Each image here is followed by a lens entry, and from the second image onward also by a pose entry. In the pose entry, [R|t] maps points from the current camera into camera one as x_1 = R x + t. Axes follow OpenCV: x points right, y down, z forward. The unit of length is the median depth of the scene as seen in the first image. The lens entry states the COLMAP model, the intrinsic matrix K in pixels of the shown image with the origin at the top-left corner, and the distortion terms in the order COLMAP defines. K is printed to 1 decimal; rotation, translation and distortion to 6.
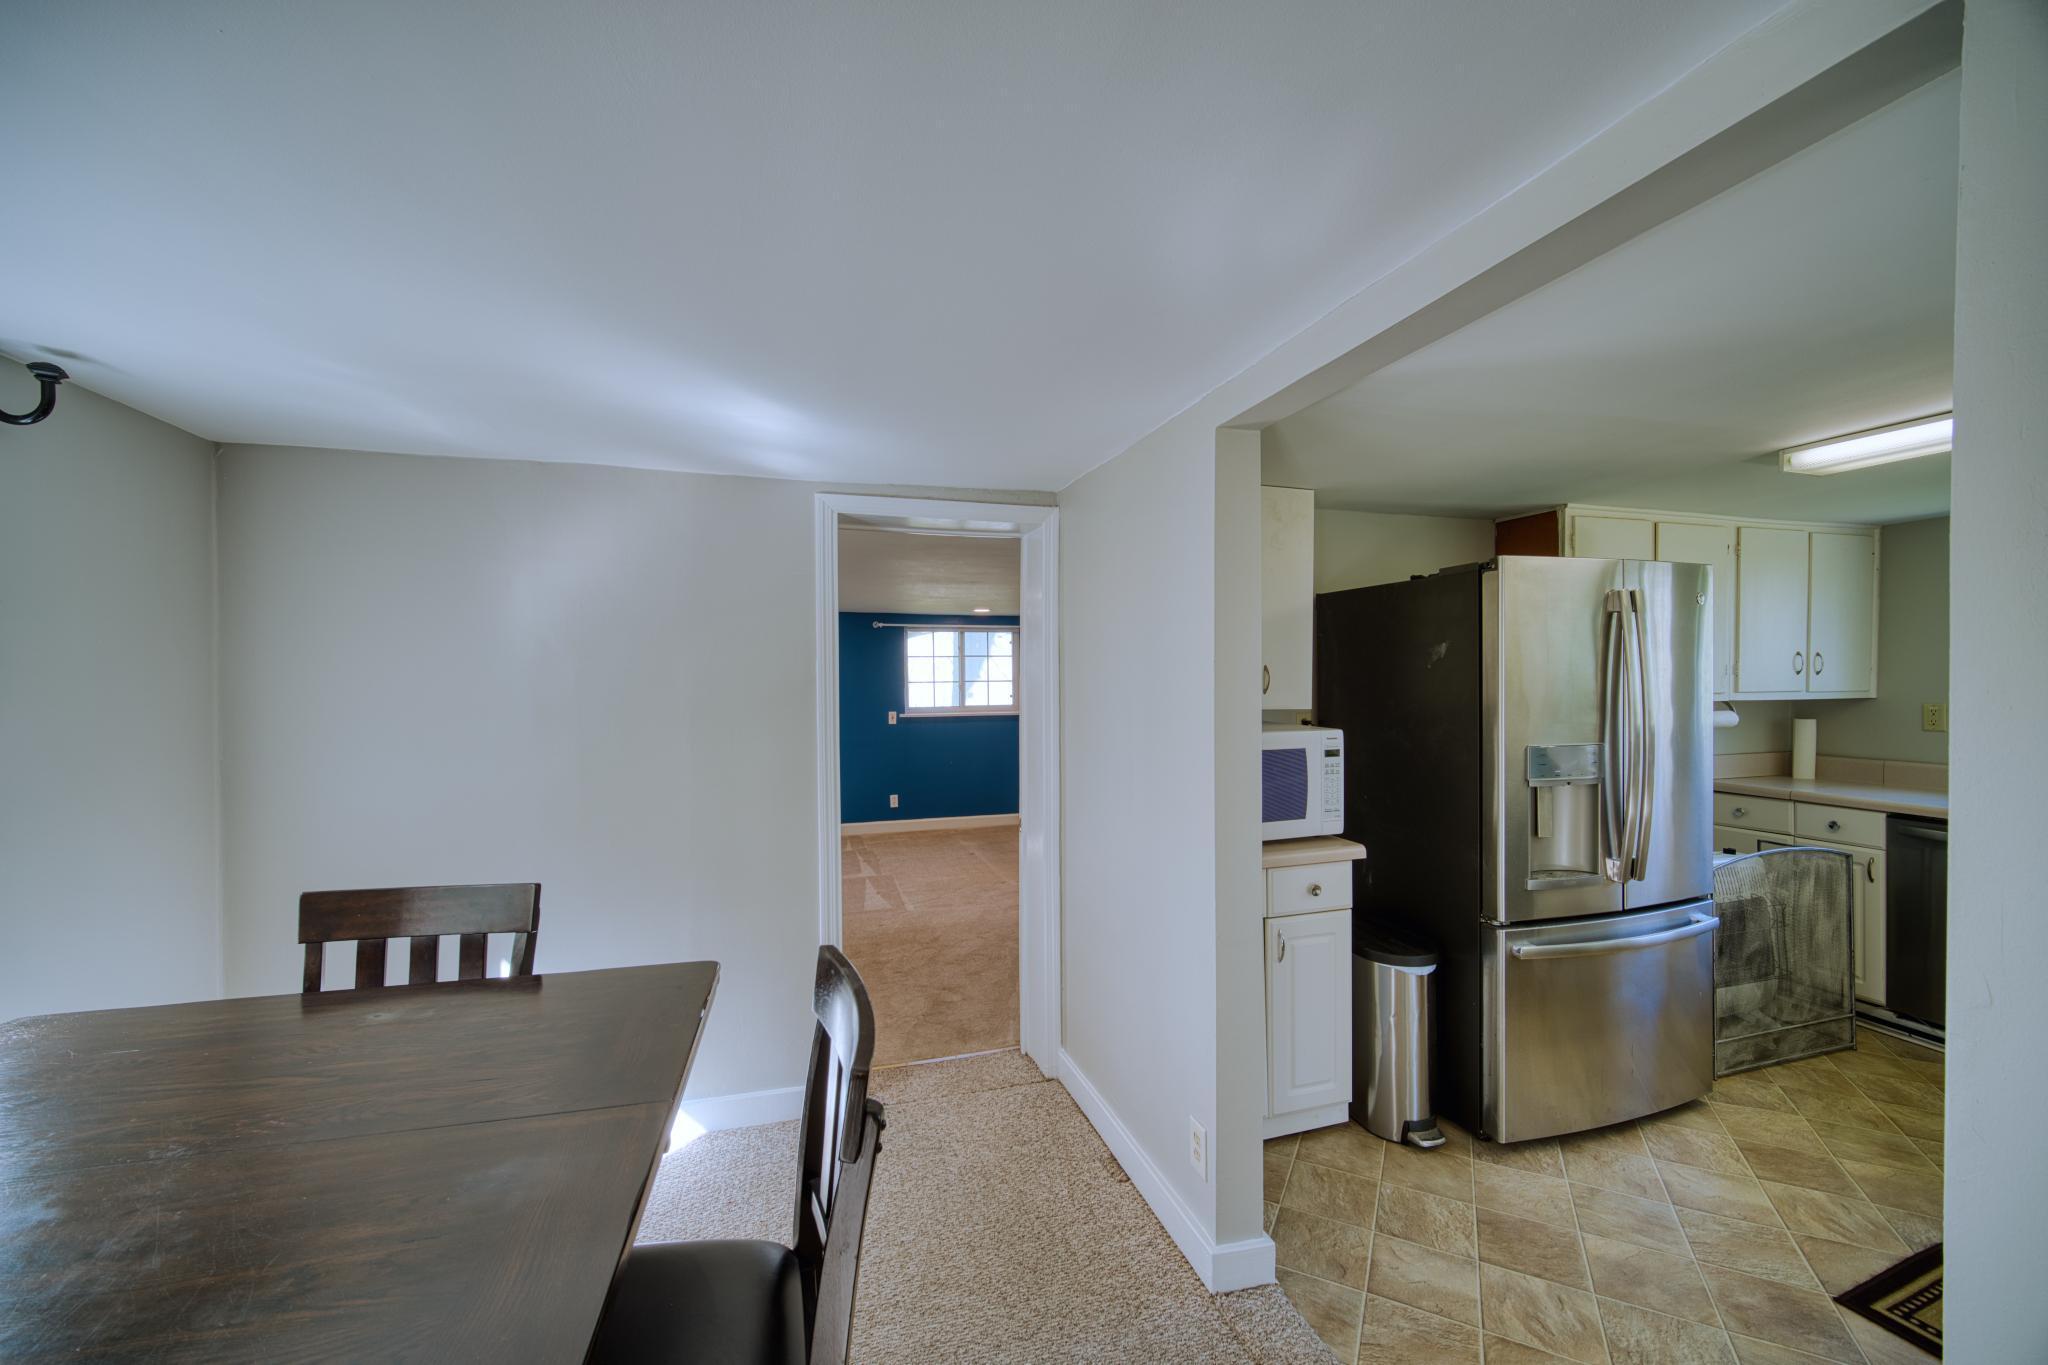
lens RADIAL K [[819.6, 0, 1016.8], [0, 819.6, 684.2], [0, 0, 1]] dist [0.000196, 0.000189]
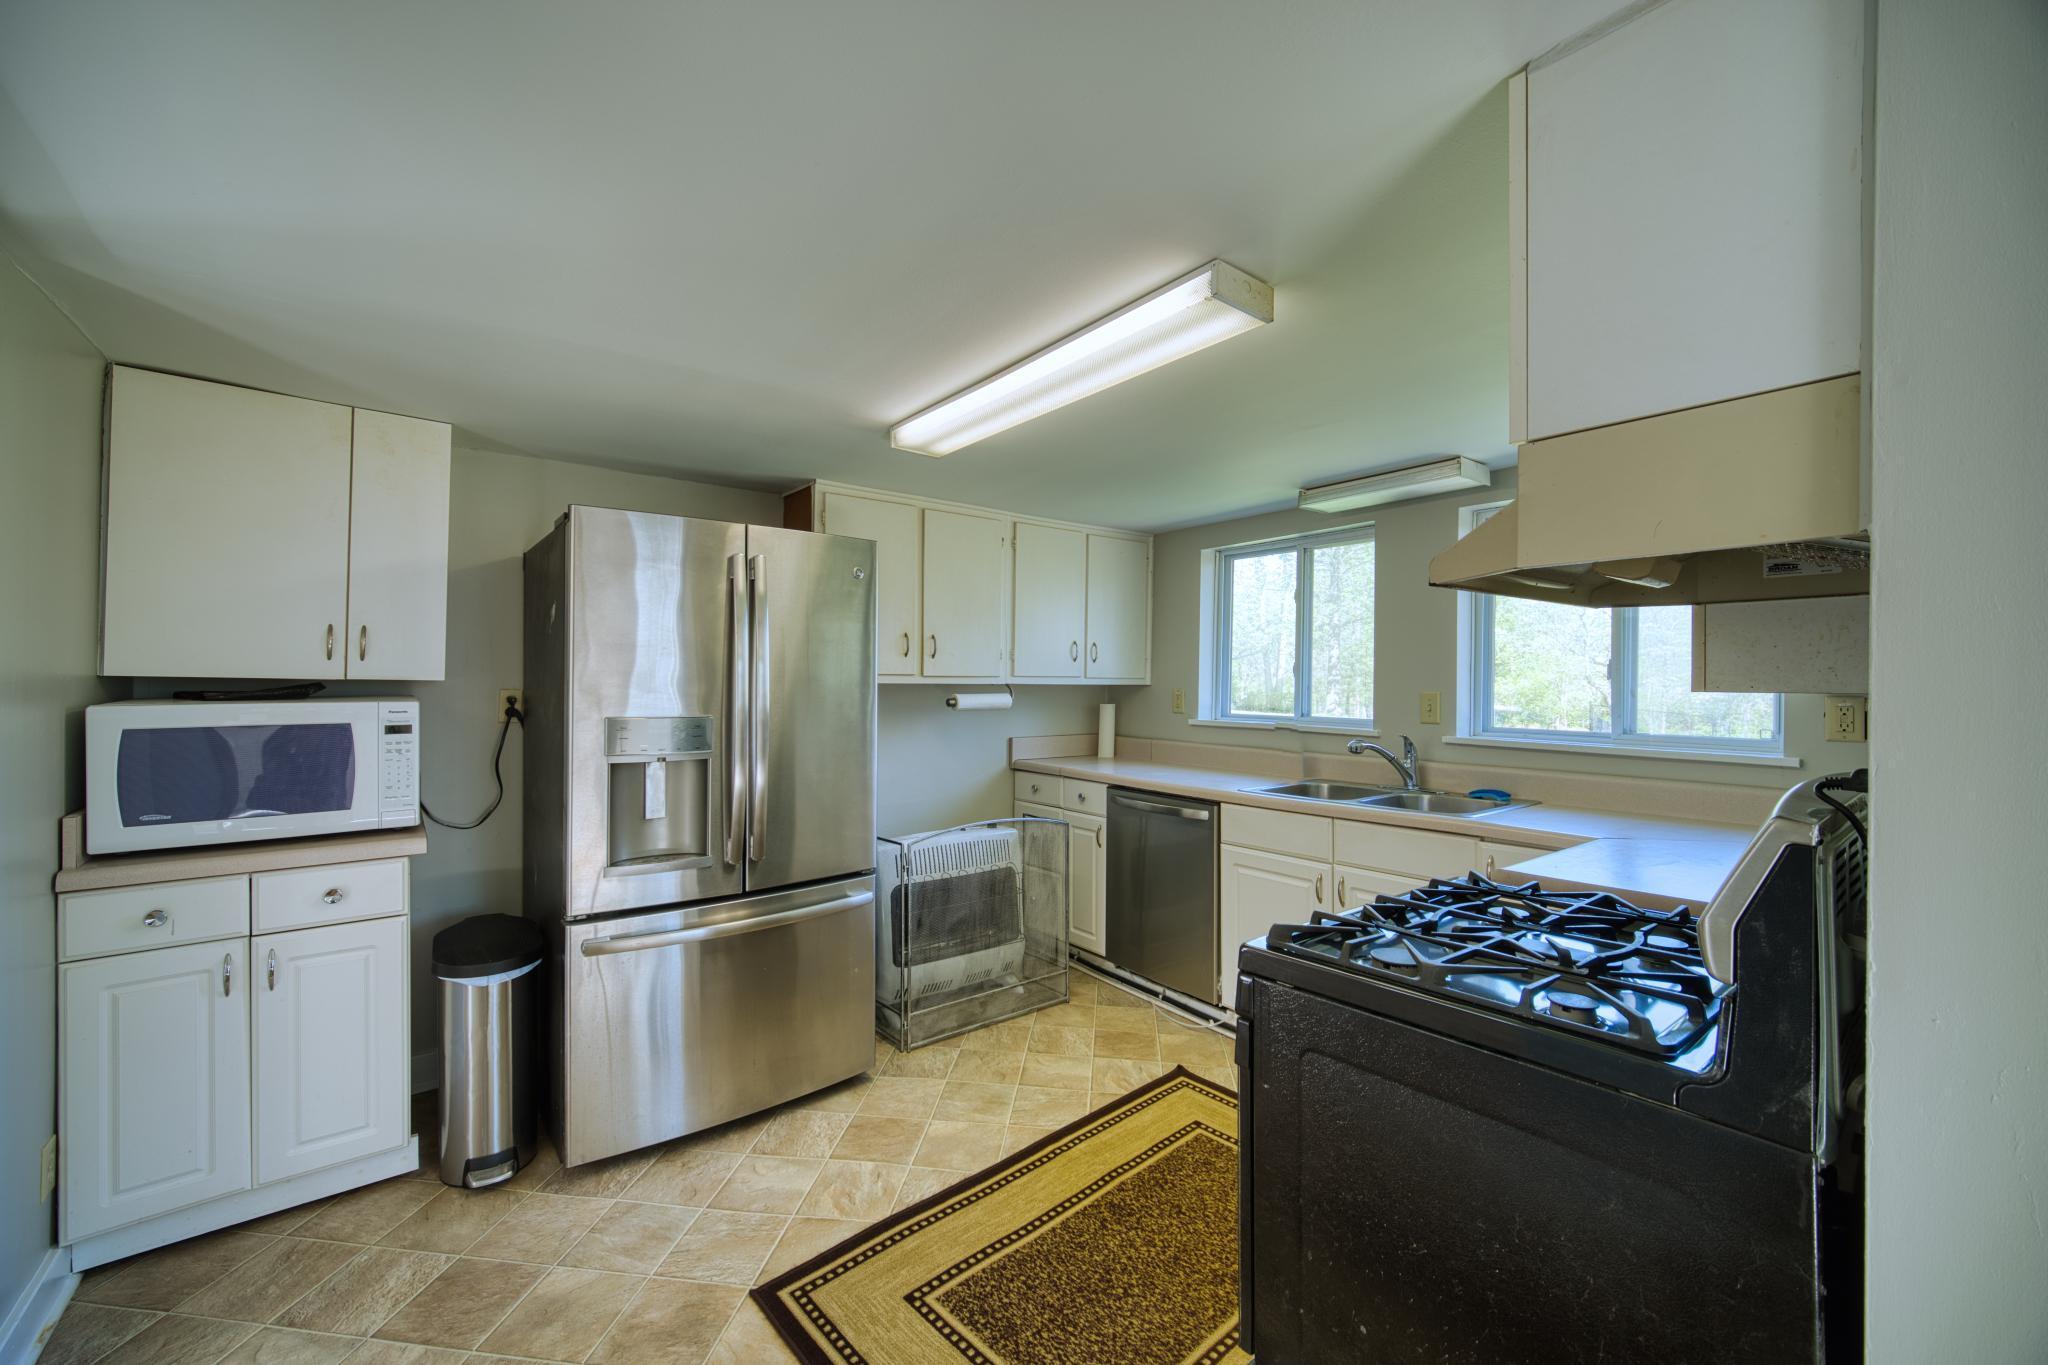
lens RADIAL K [[816.9, 0, 1015.9], [0, 816.9, 674.8], [0, 0, 1]] dist [-0.000099, -0.000580]
pose [[0.937959, 0.016139, 0.346371, 0.605557], [-0.009614, 0.999743, -0.020548, 0.035448], [-0.346613, 0.015943, 0.937873, 0.000011]]
